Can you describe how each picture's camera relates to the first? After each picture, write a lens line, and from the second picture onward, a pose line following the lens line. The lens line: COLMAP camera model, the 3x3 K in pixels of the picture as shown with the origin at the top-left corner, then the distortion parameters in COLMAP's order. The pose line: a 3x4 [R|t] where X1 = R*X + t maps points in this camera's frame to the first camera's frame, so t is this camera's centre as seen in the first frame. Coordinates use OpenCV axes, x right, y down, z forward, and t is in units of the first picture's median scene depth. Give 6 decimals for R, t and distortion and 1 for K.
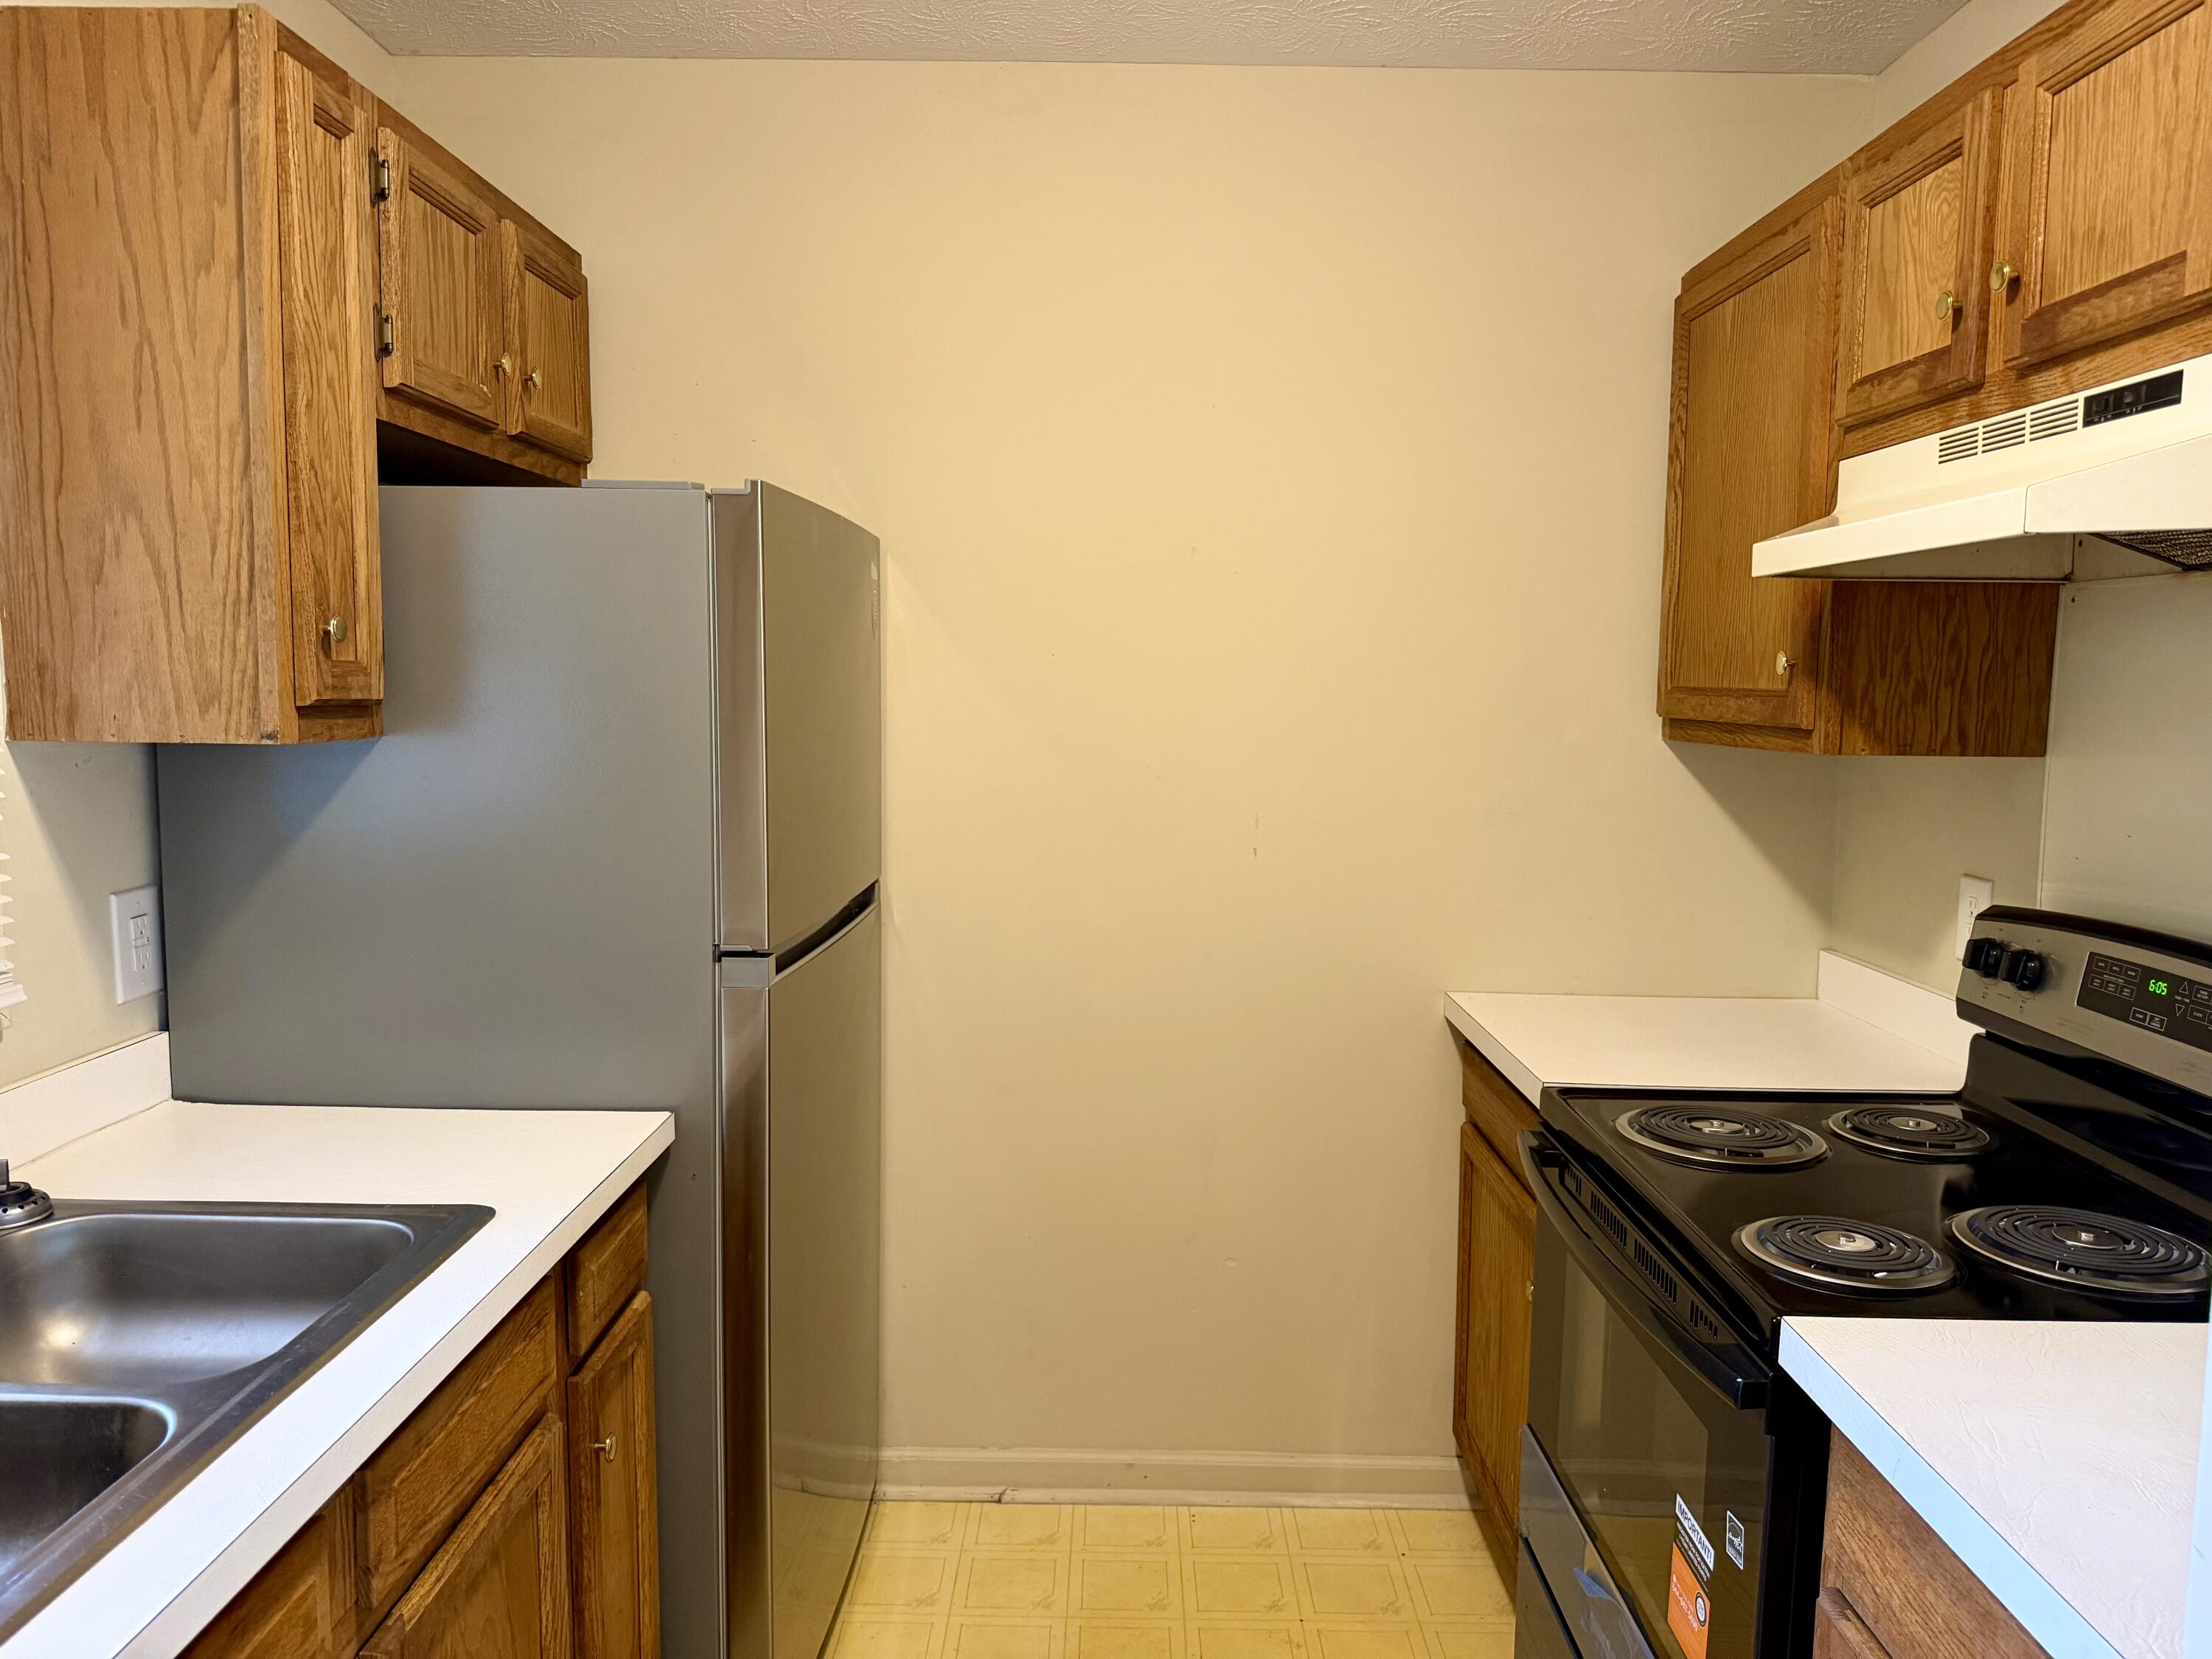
lens RADIAL K [[1546.3, 0, 1106.0], [0, 1546.3, 829.5], [0, 0, 1]] dist [-0.003136, -0.009521]
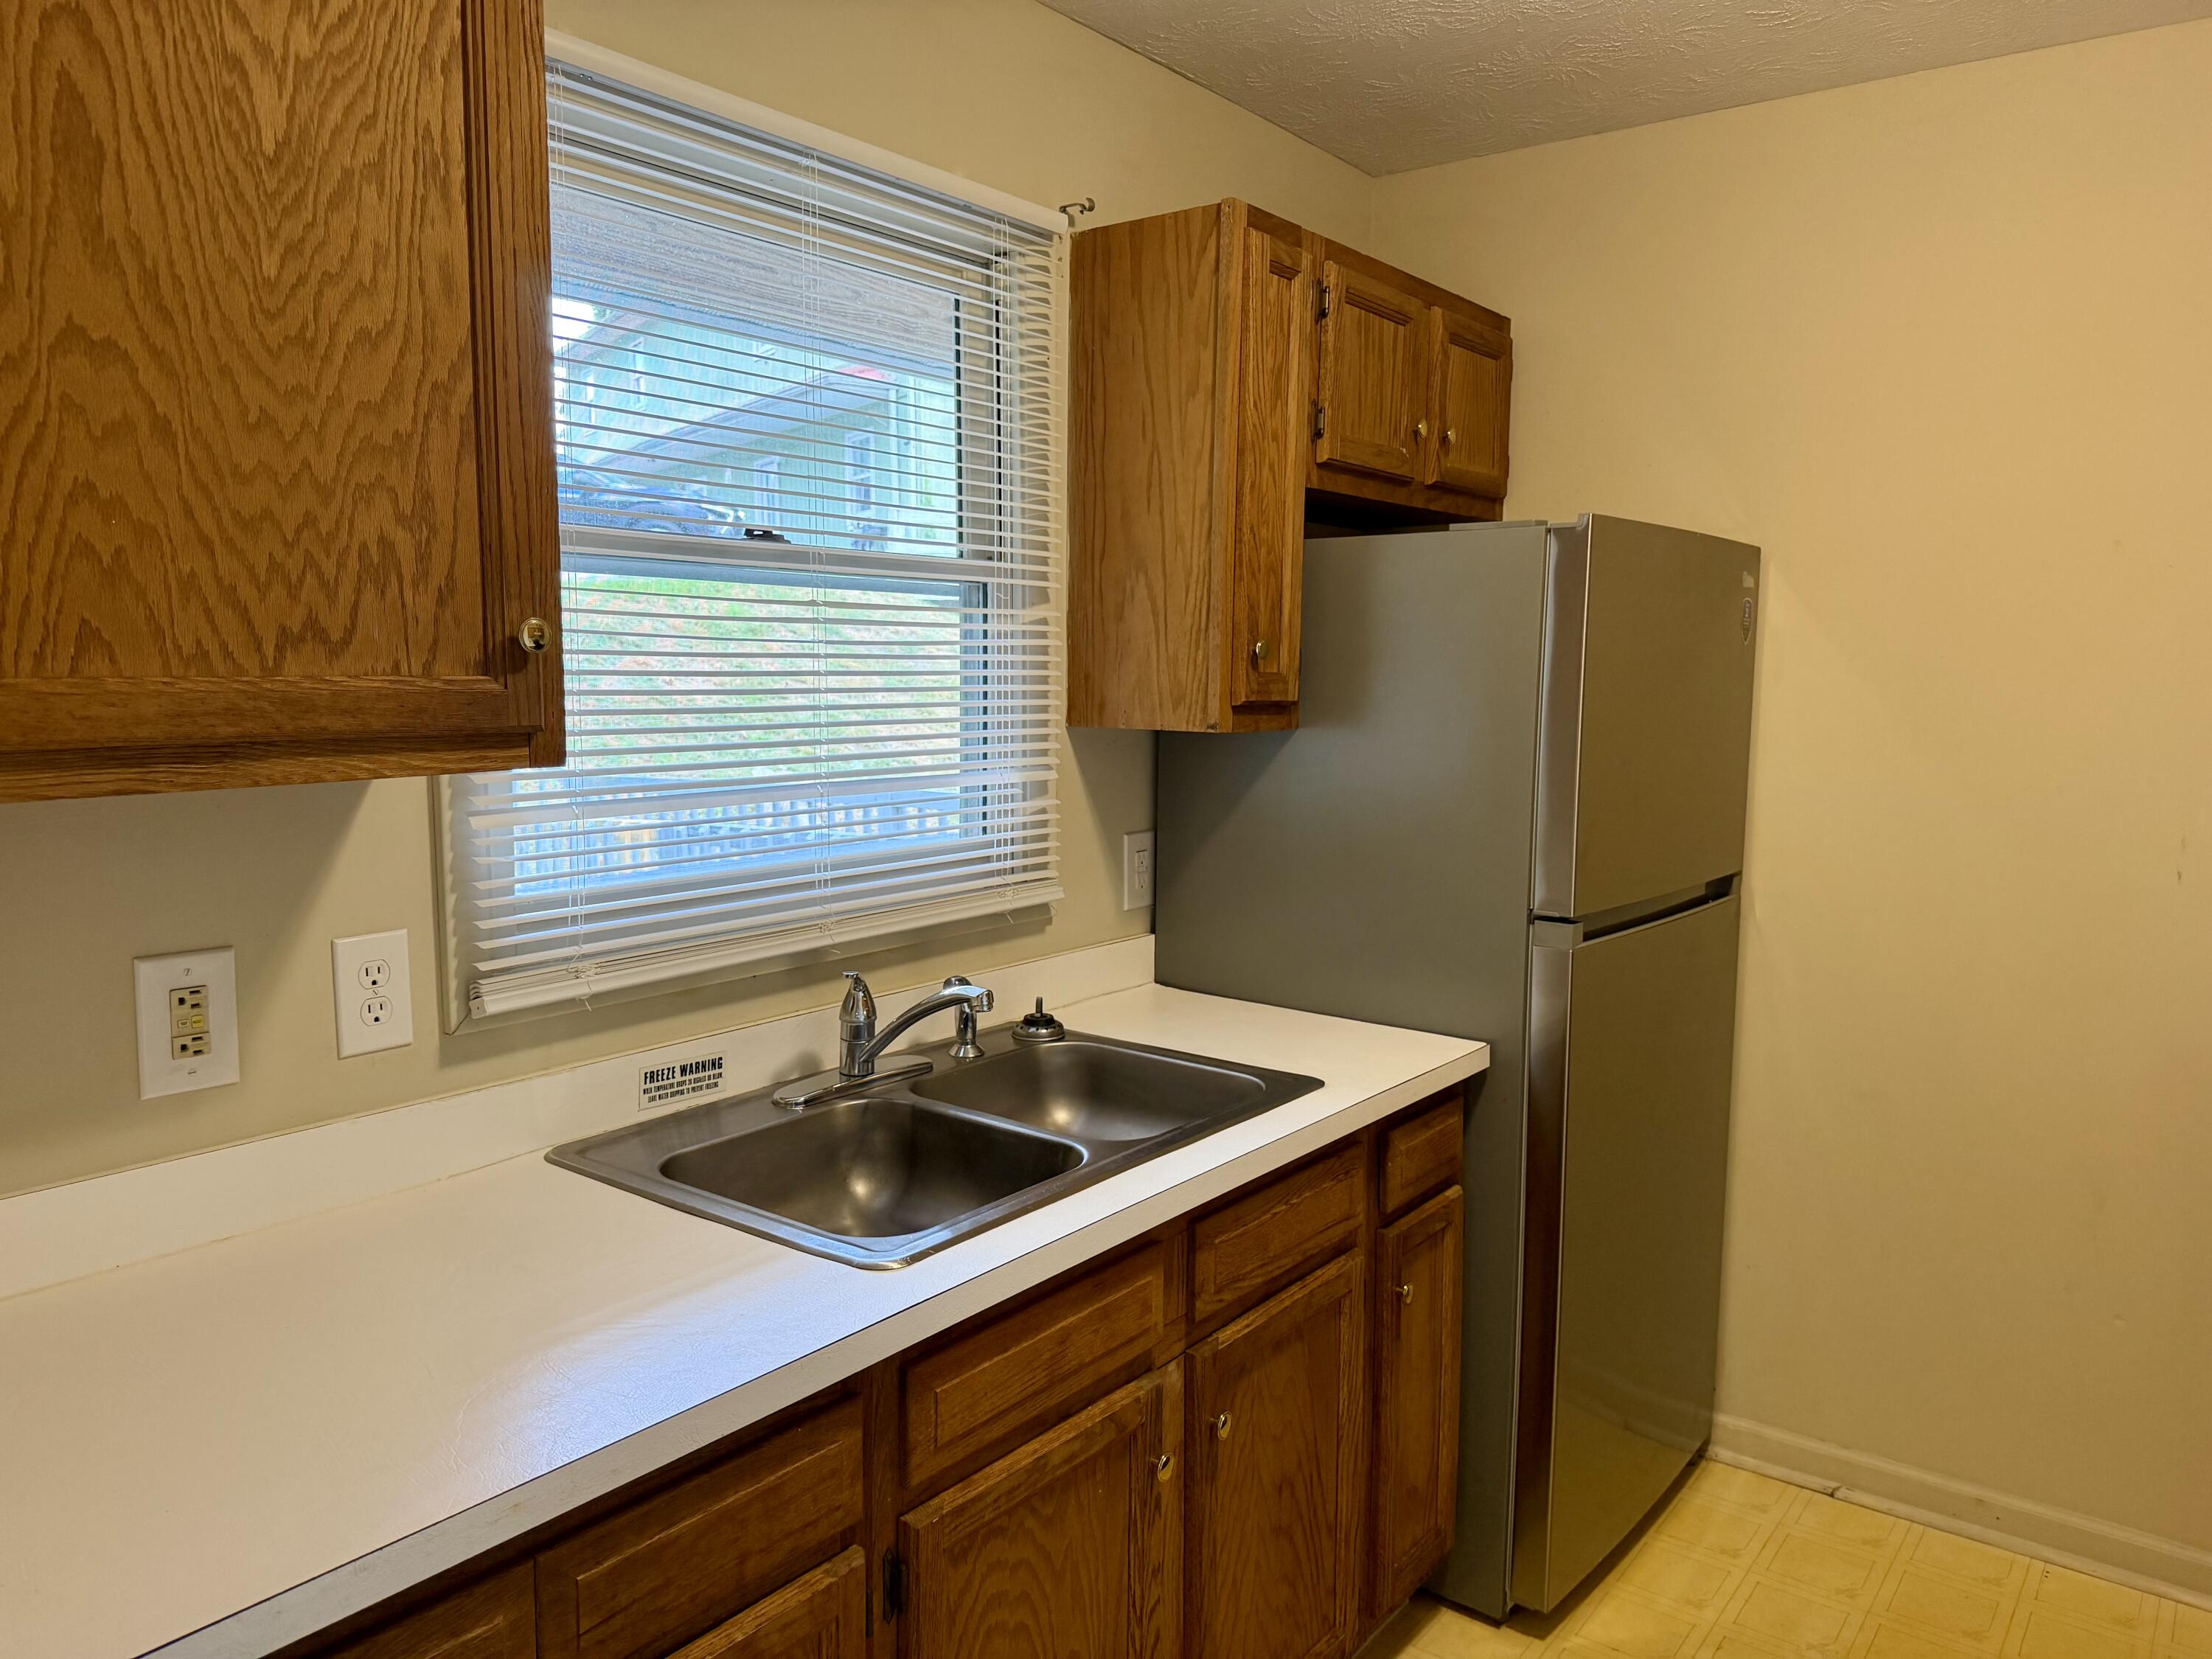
lens RADIAL K [[1528.1, 0, 1108.2], [0, 1528.1, 846.9], [0, 0, 1]] dist [0.086862, -0.158532]
pose [[0.791804, 0.066934, -0.607097, 0.225588], [-0.059511, 0.997702, 0.032382, 0.008799], [0.607870, 0.010489, 0.793968, -0.155245]]
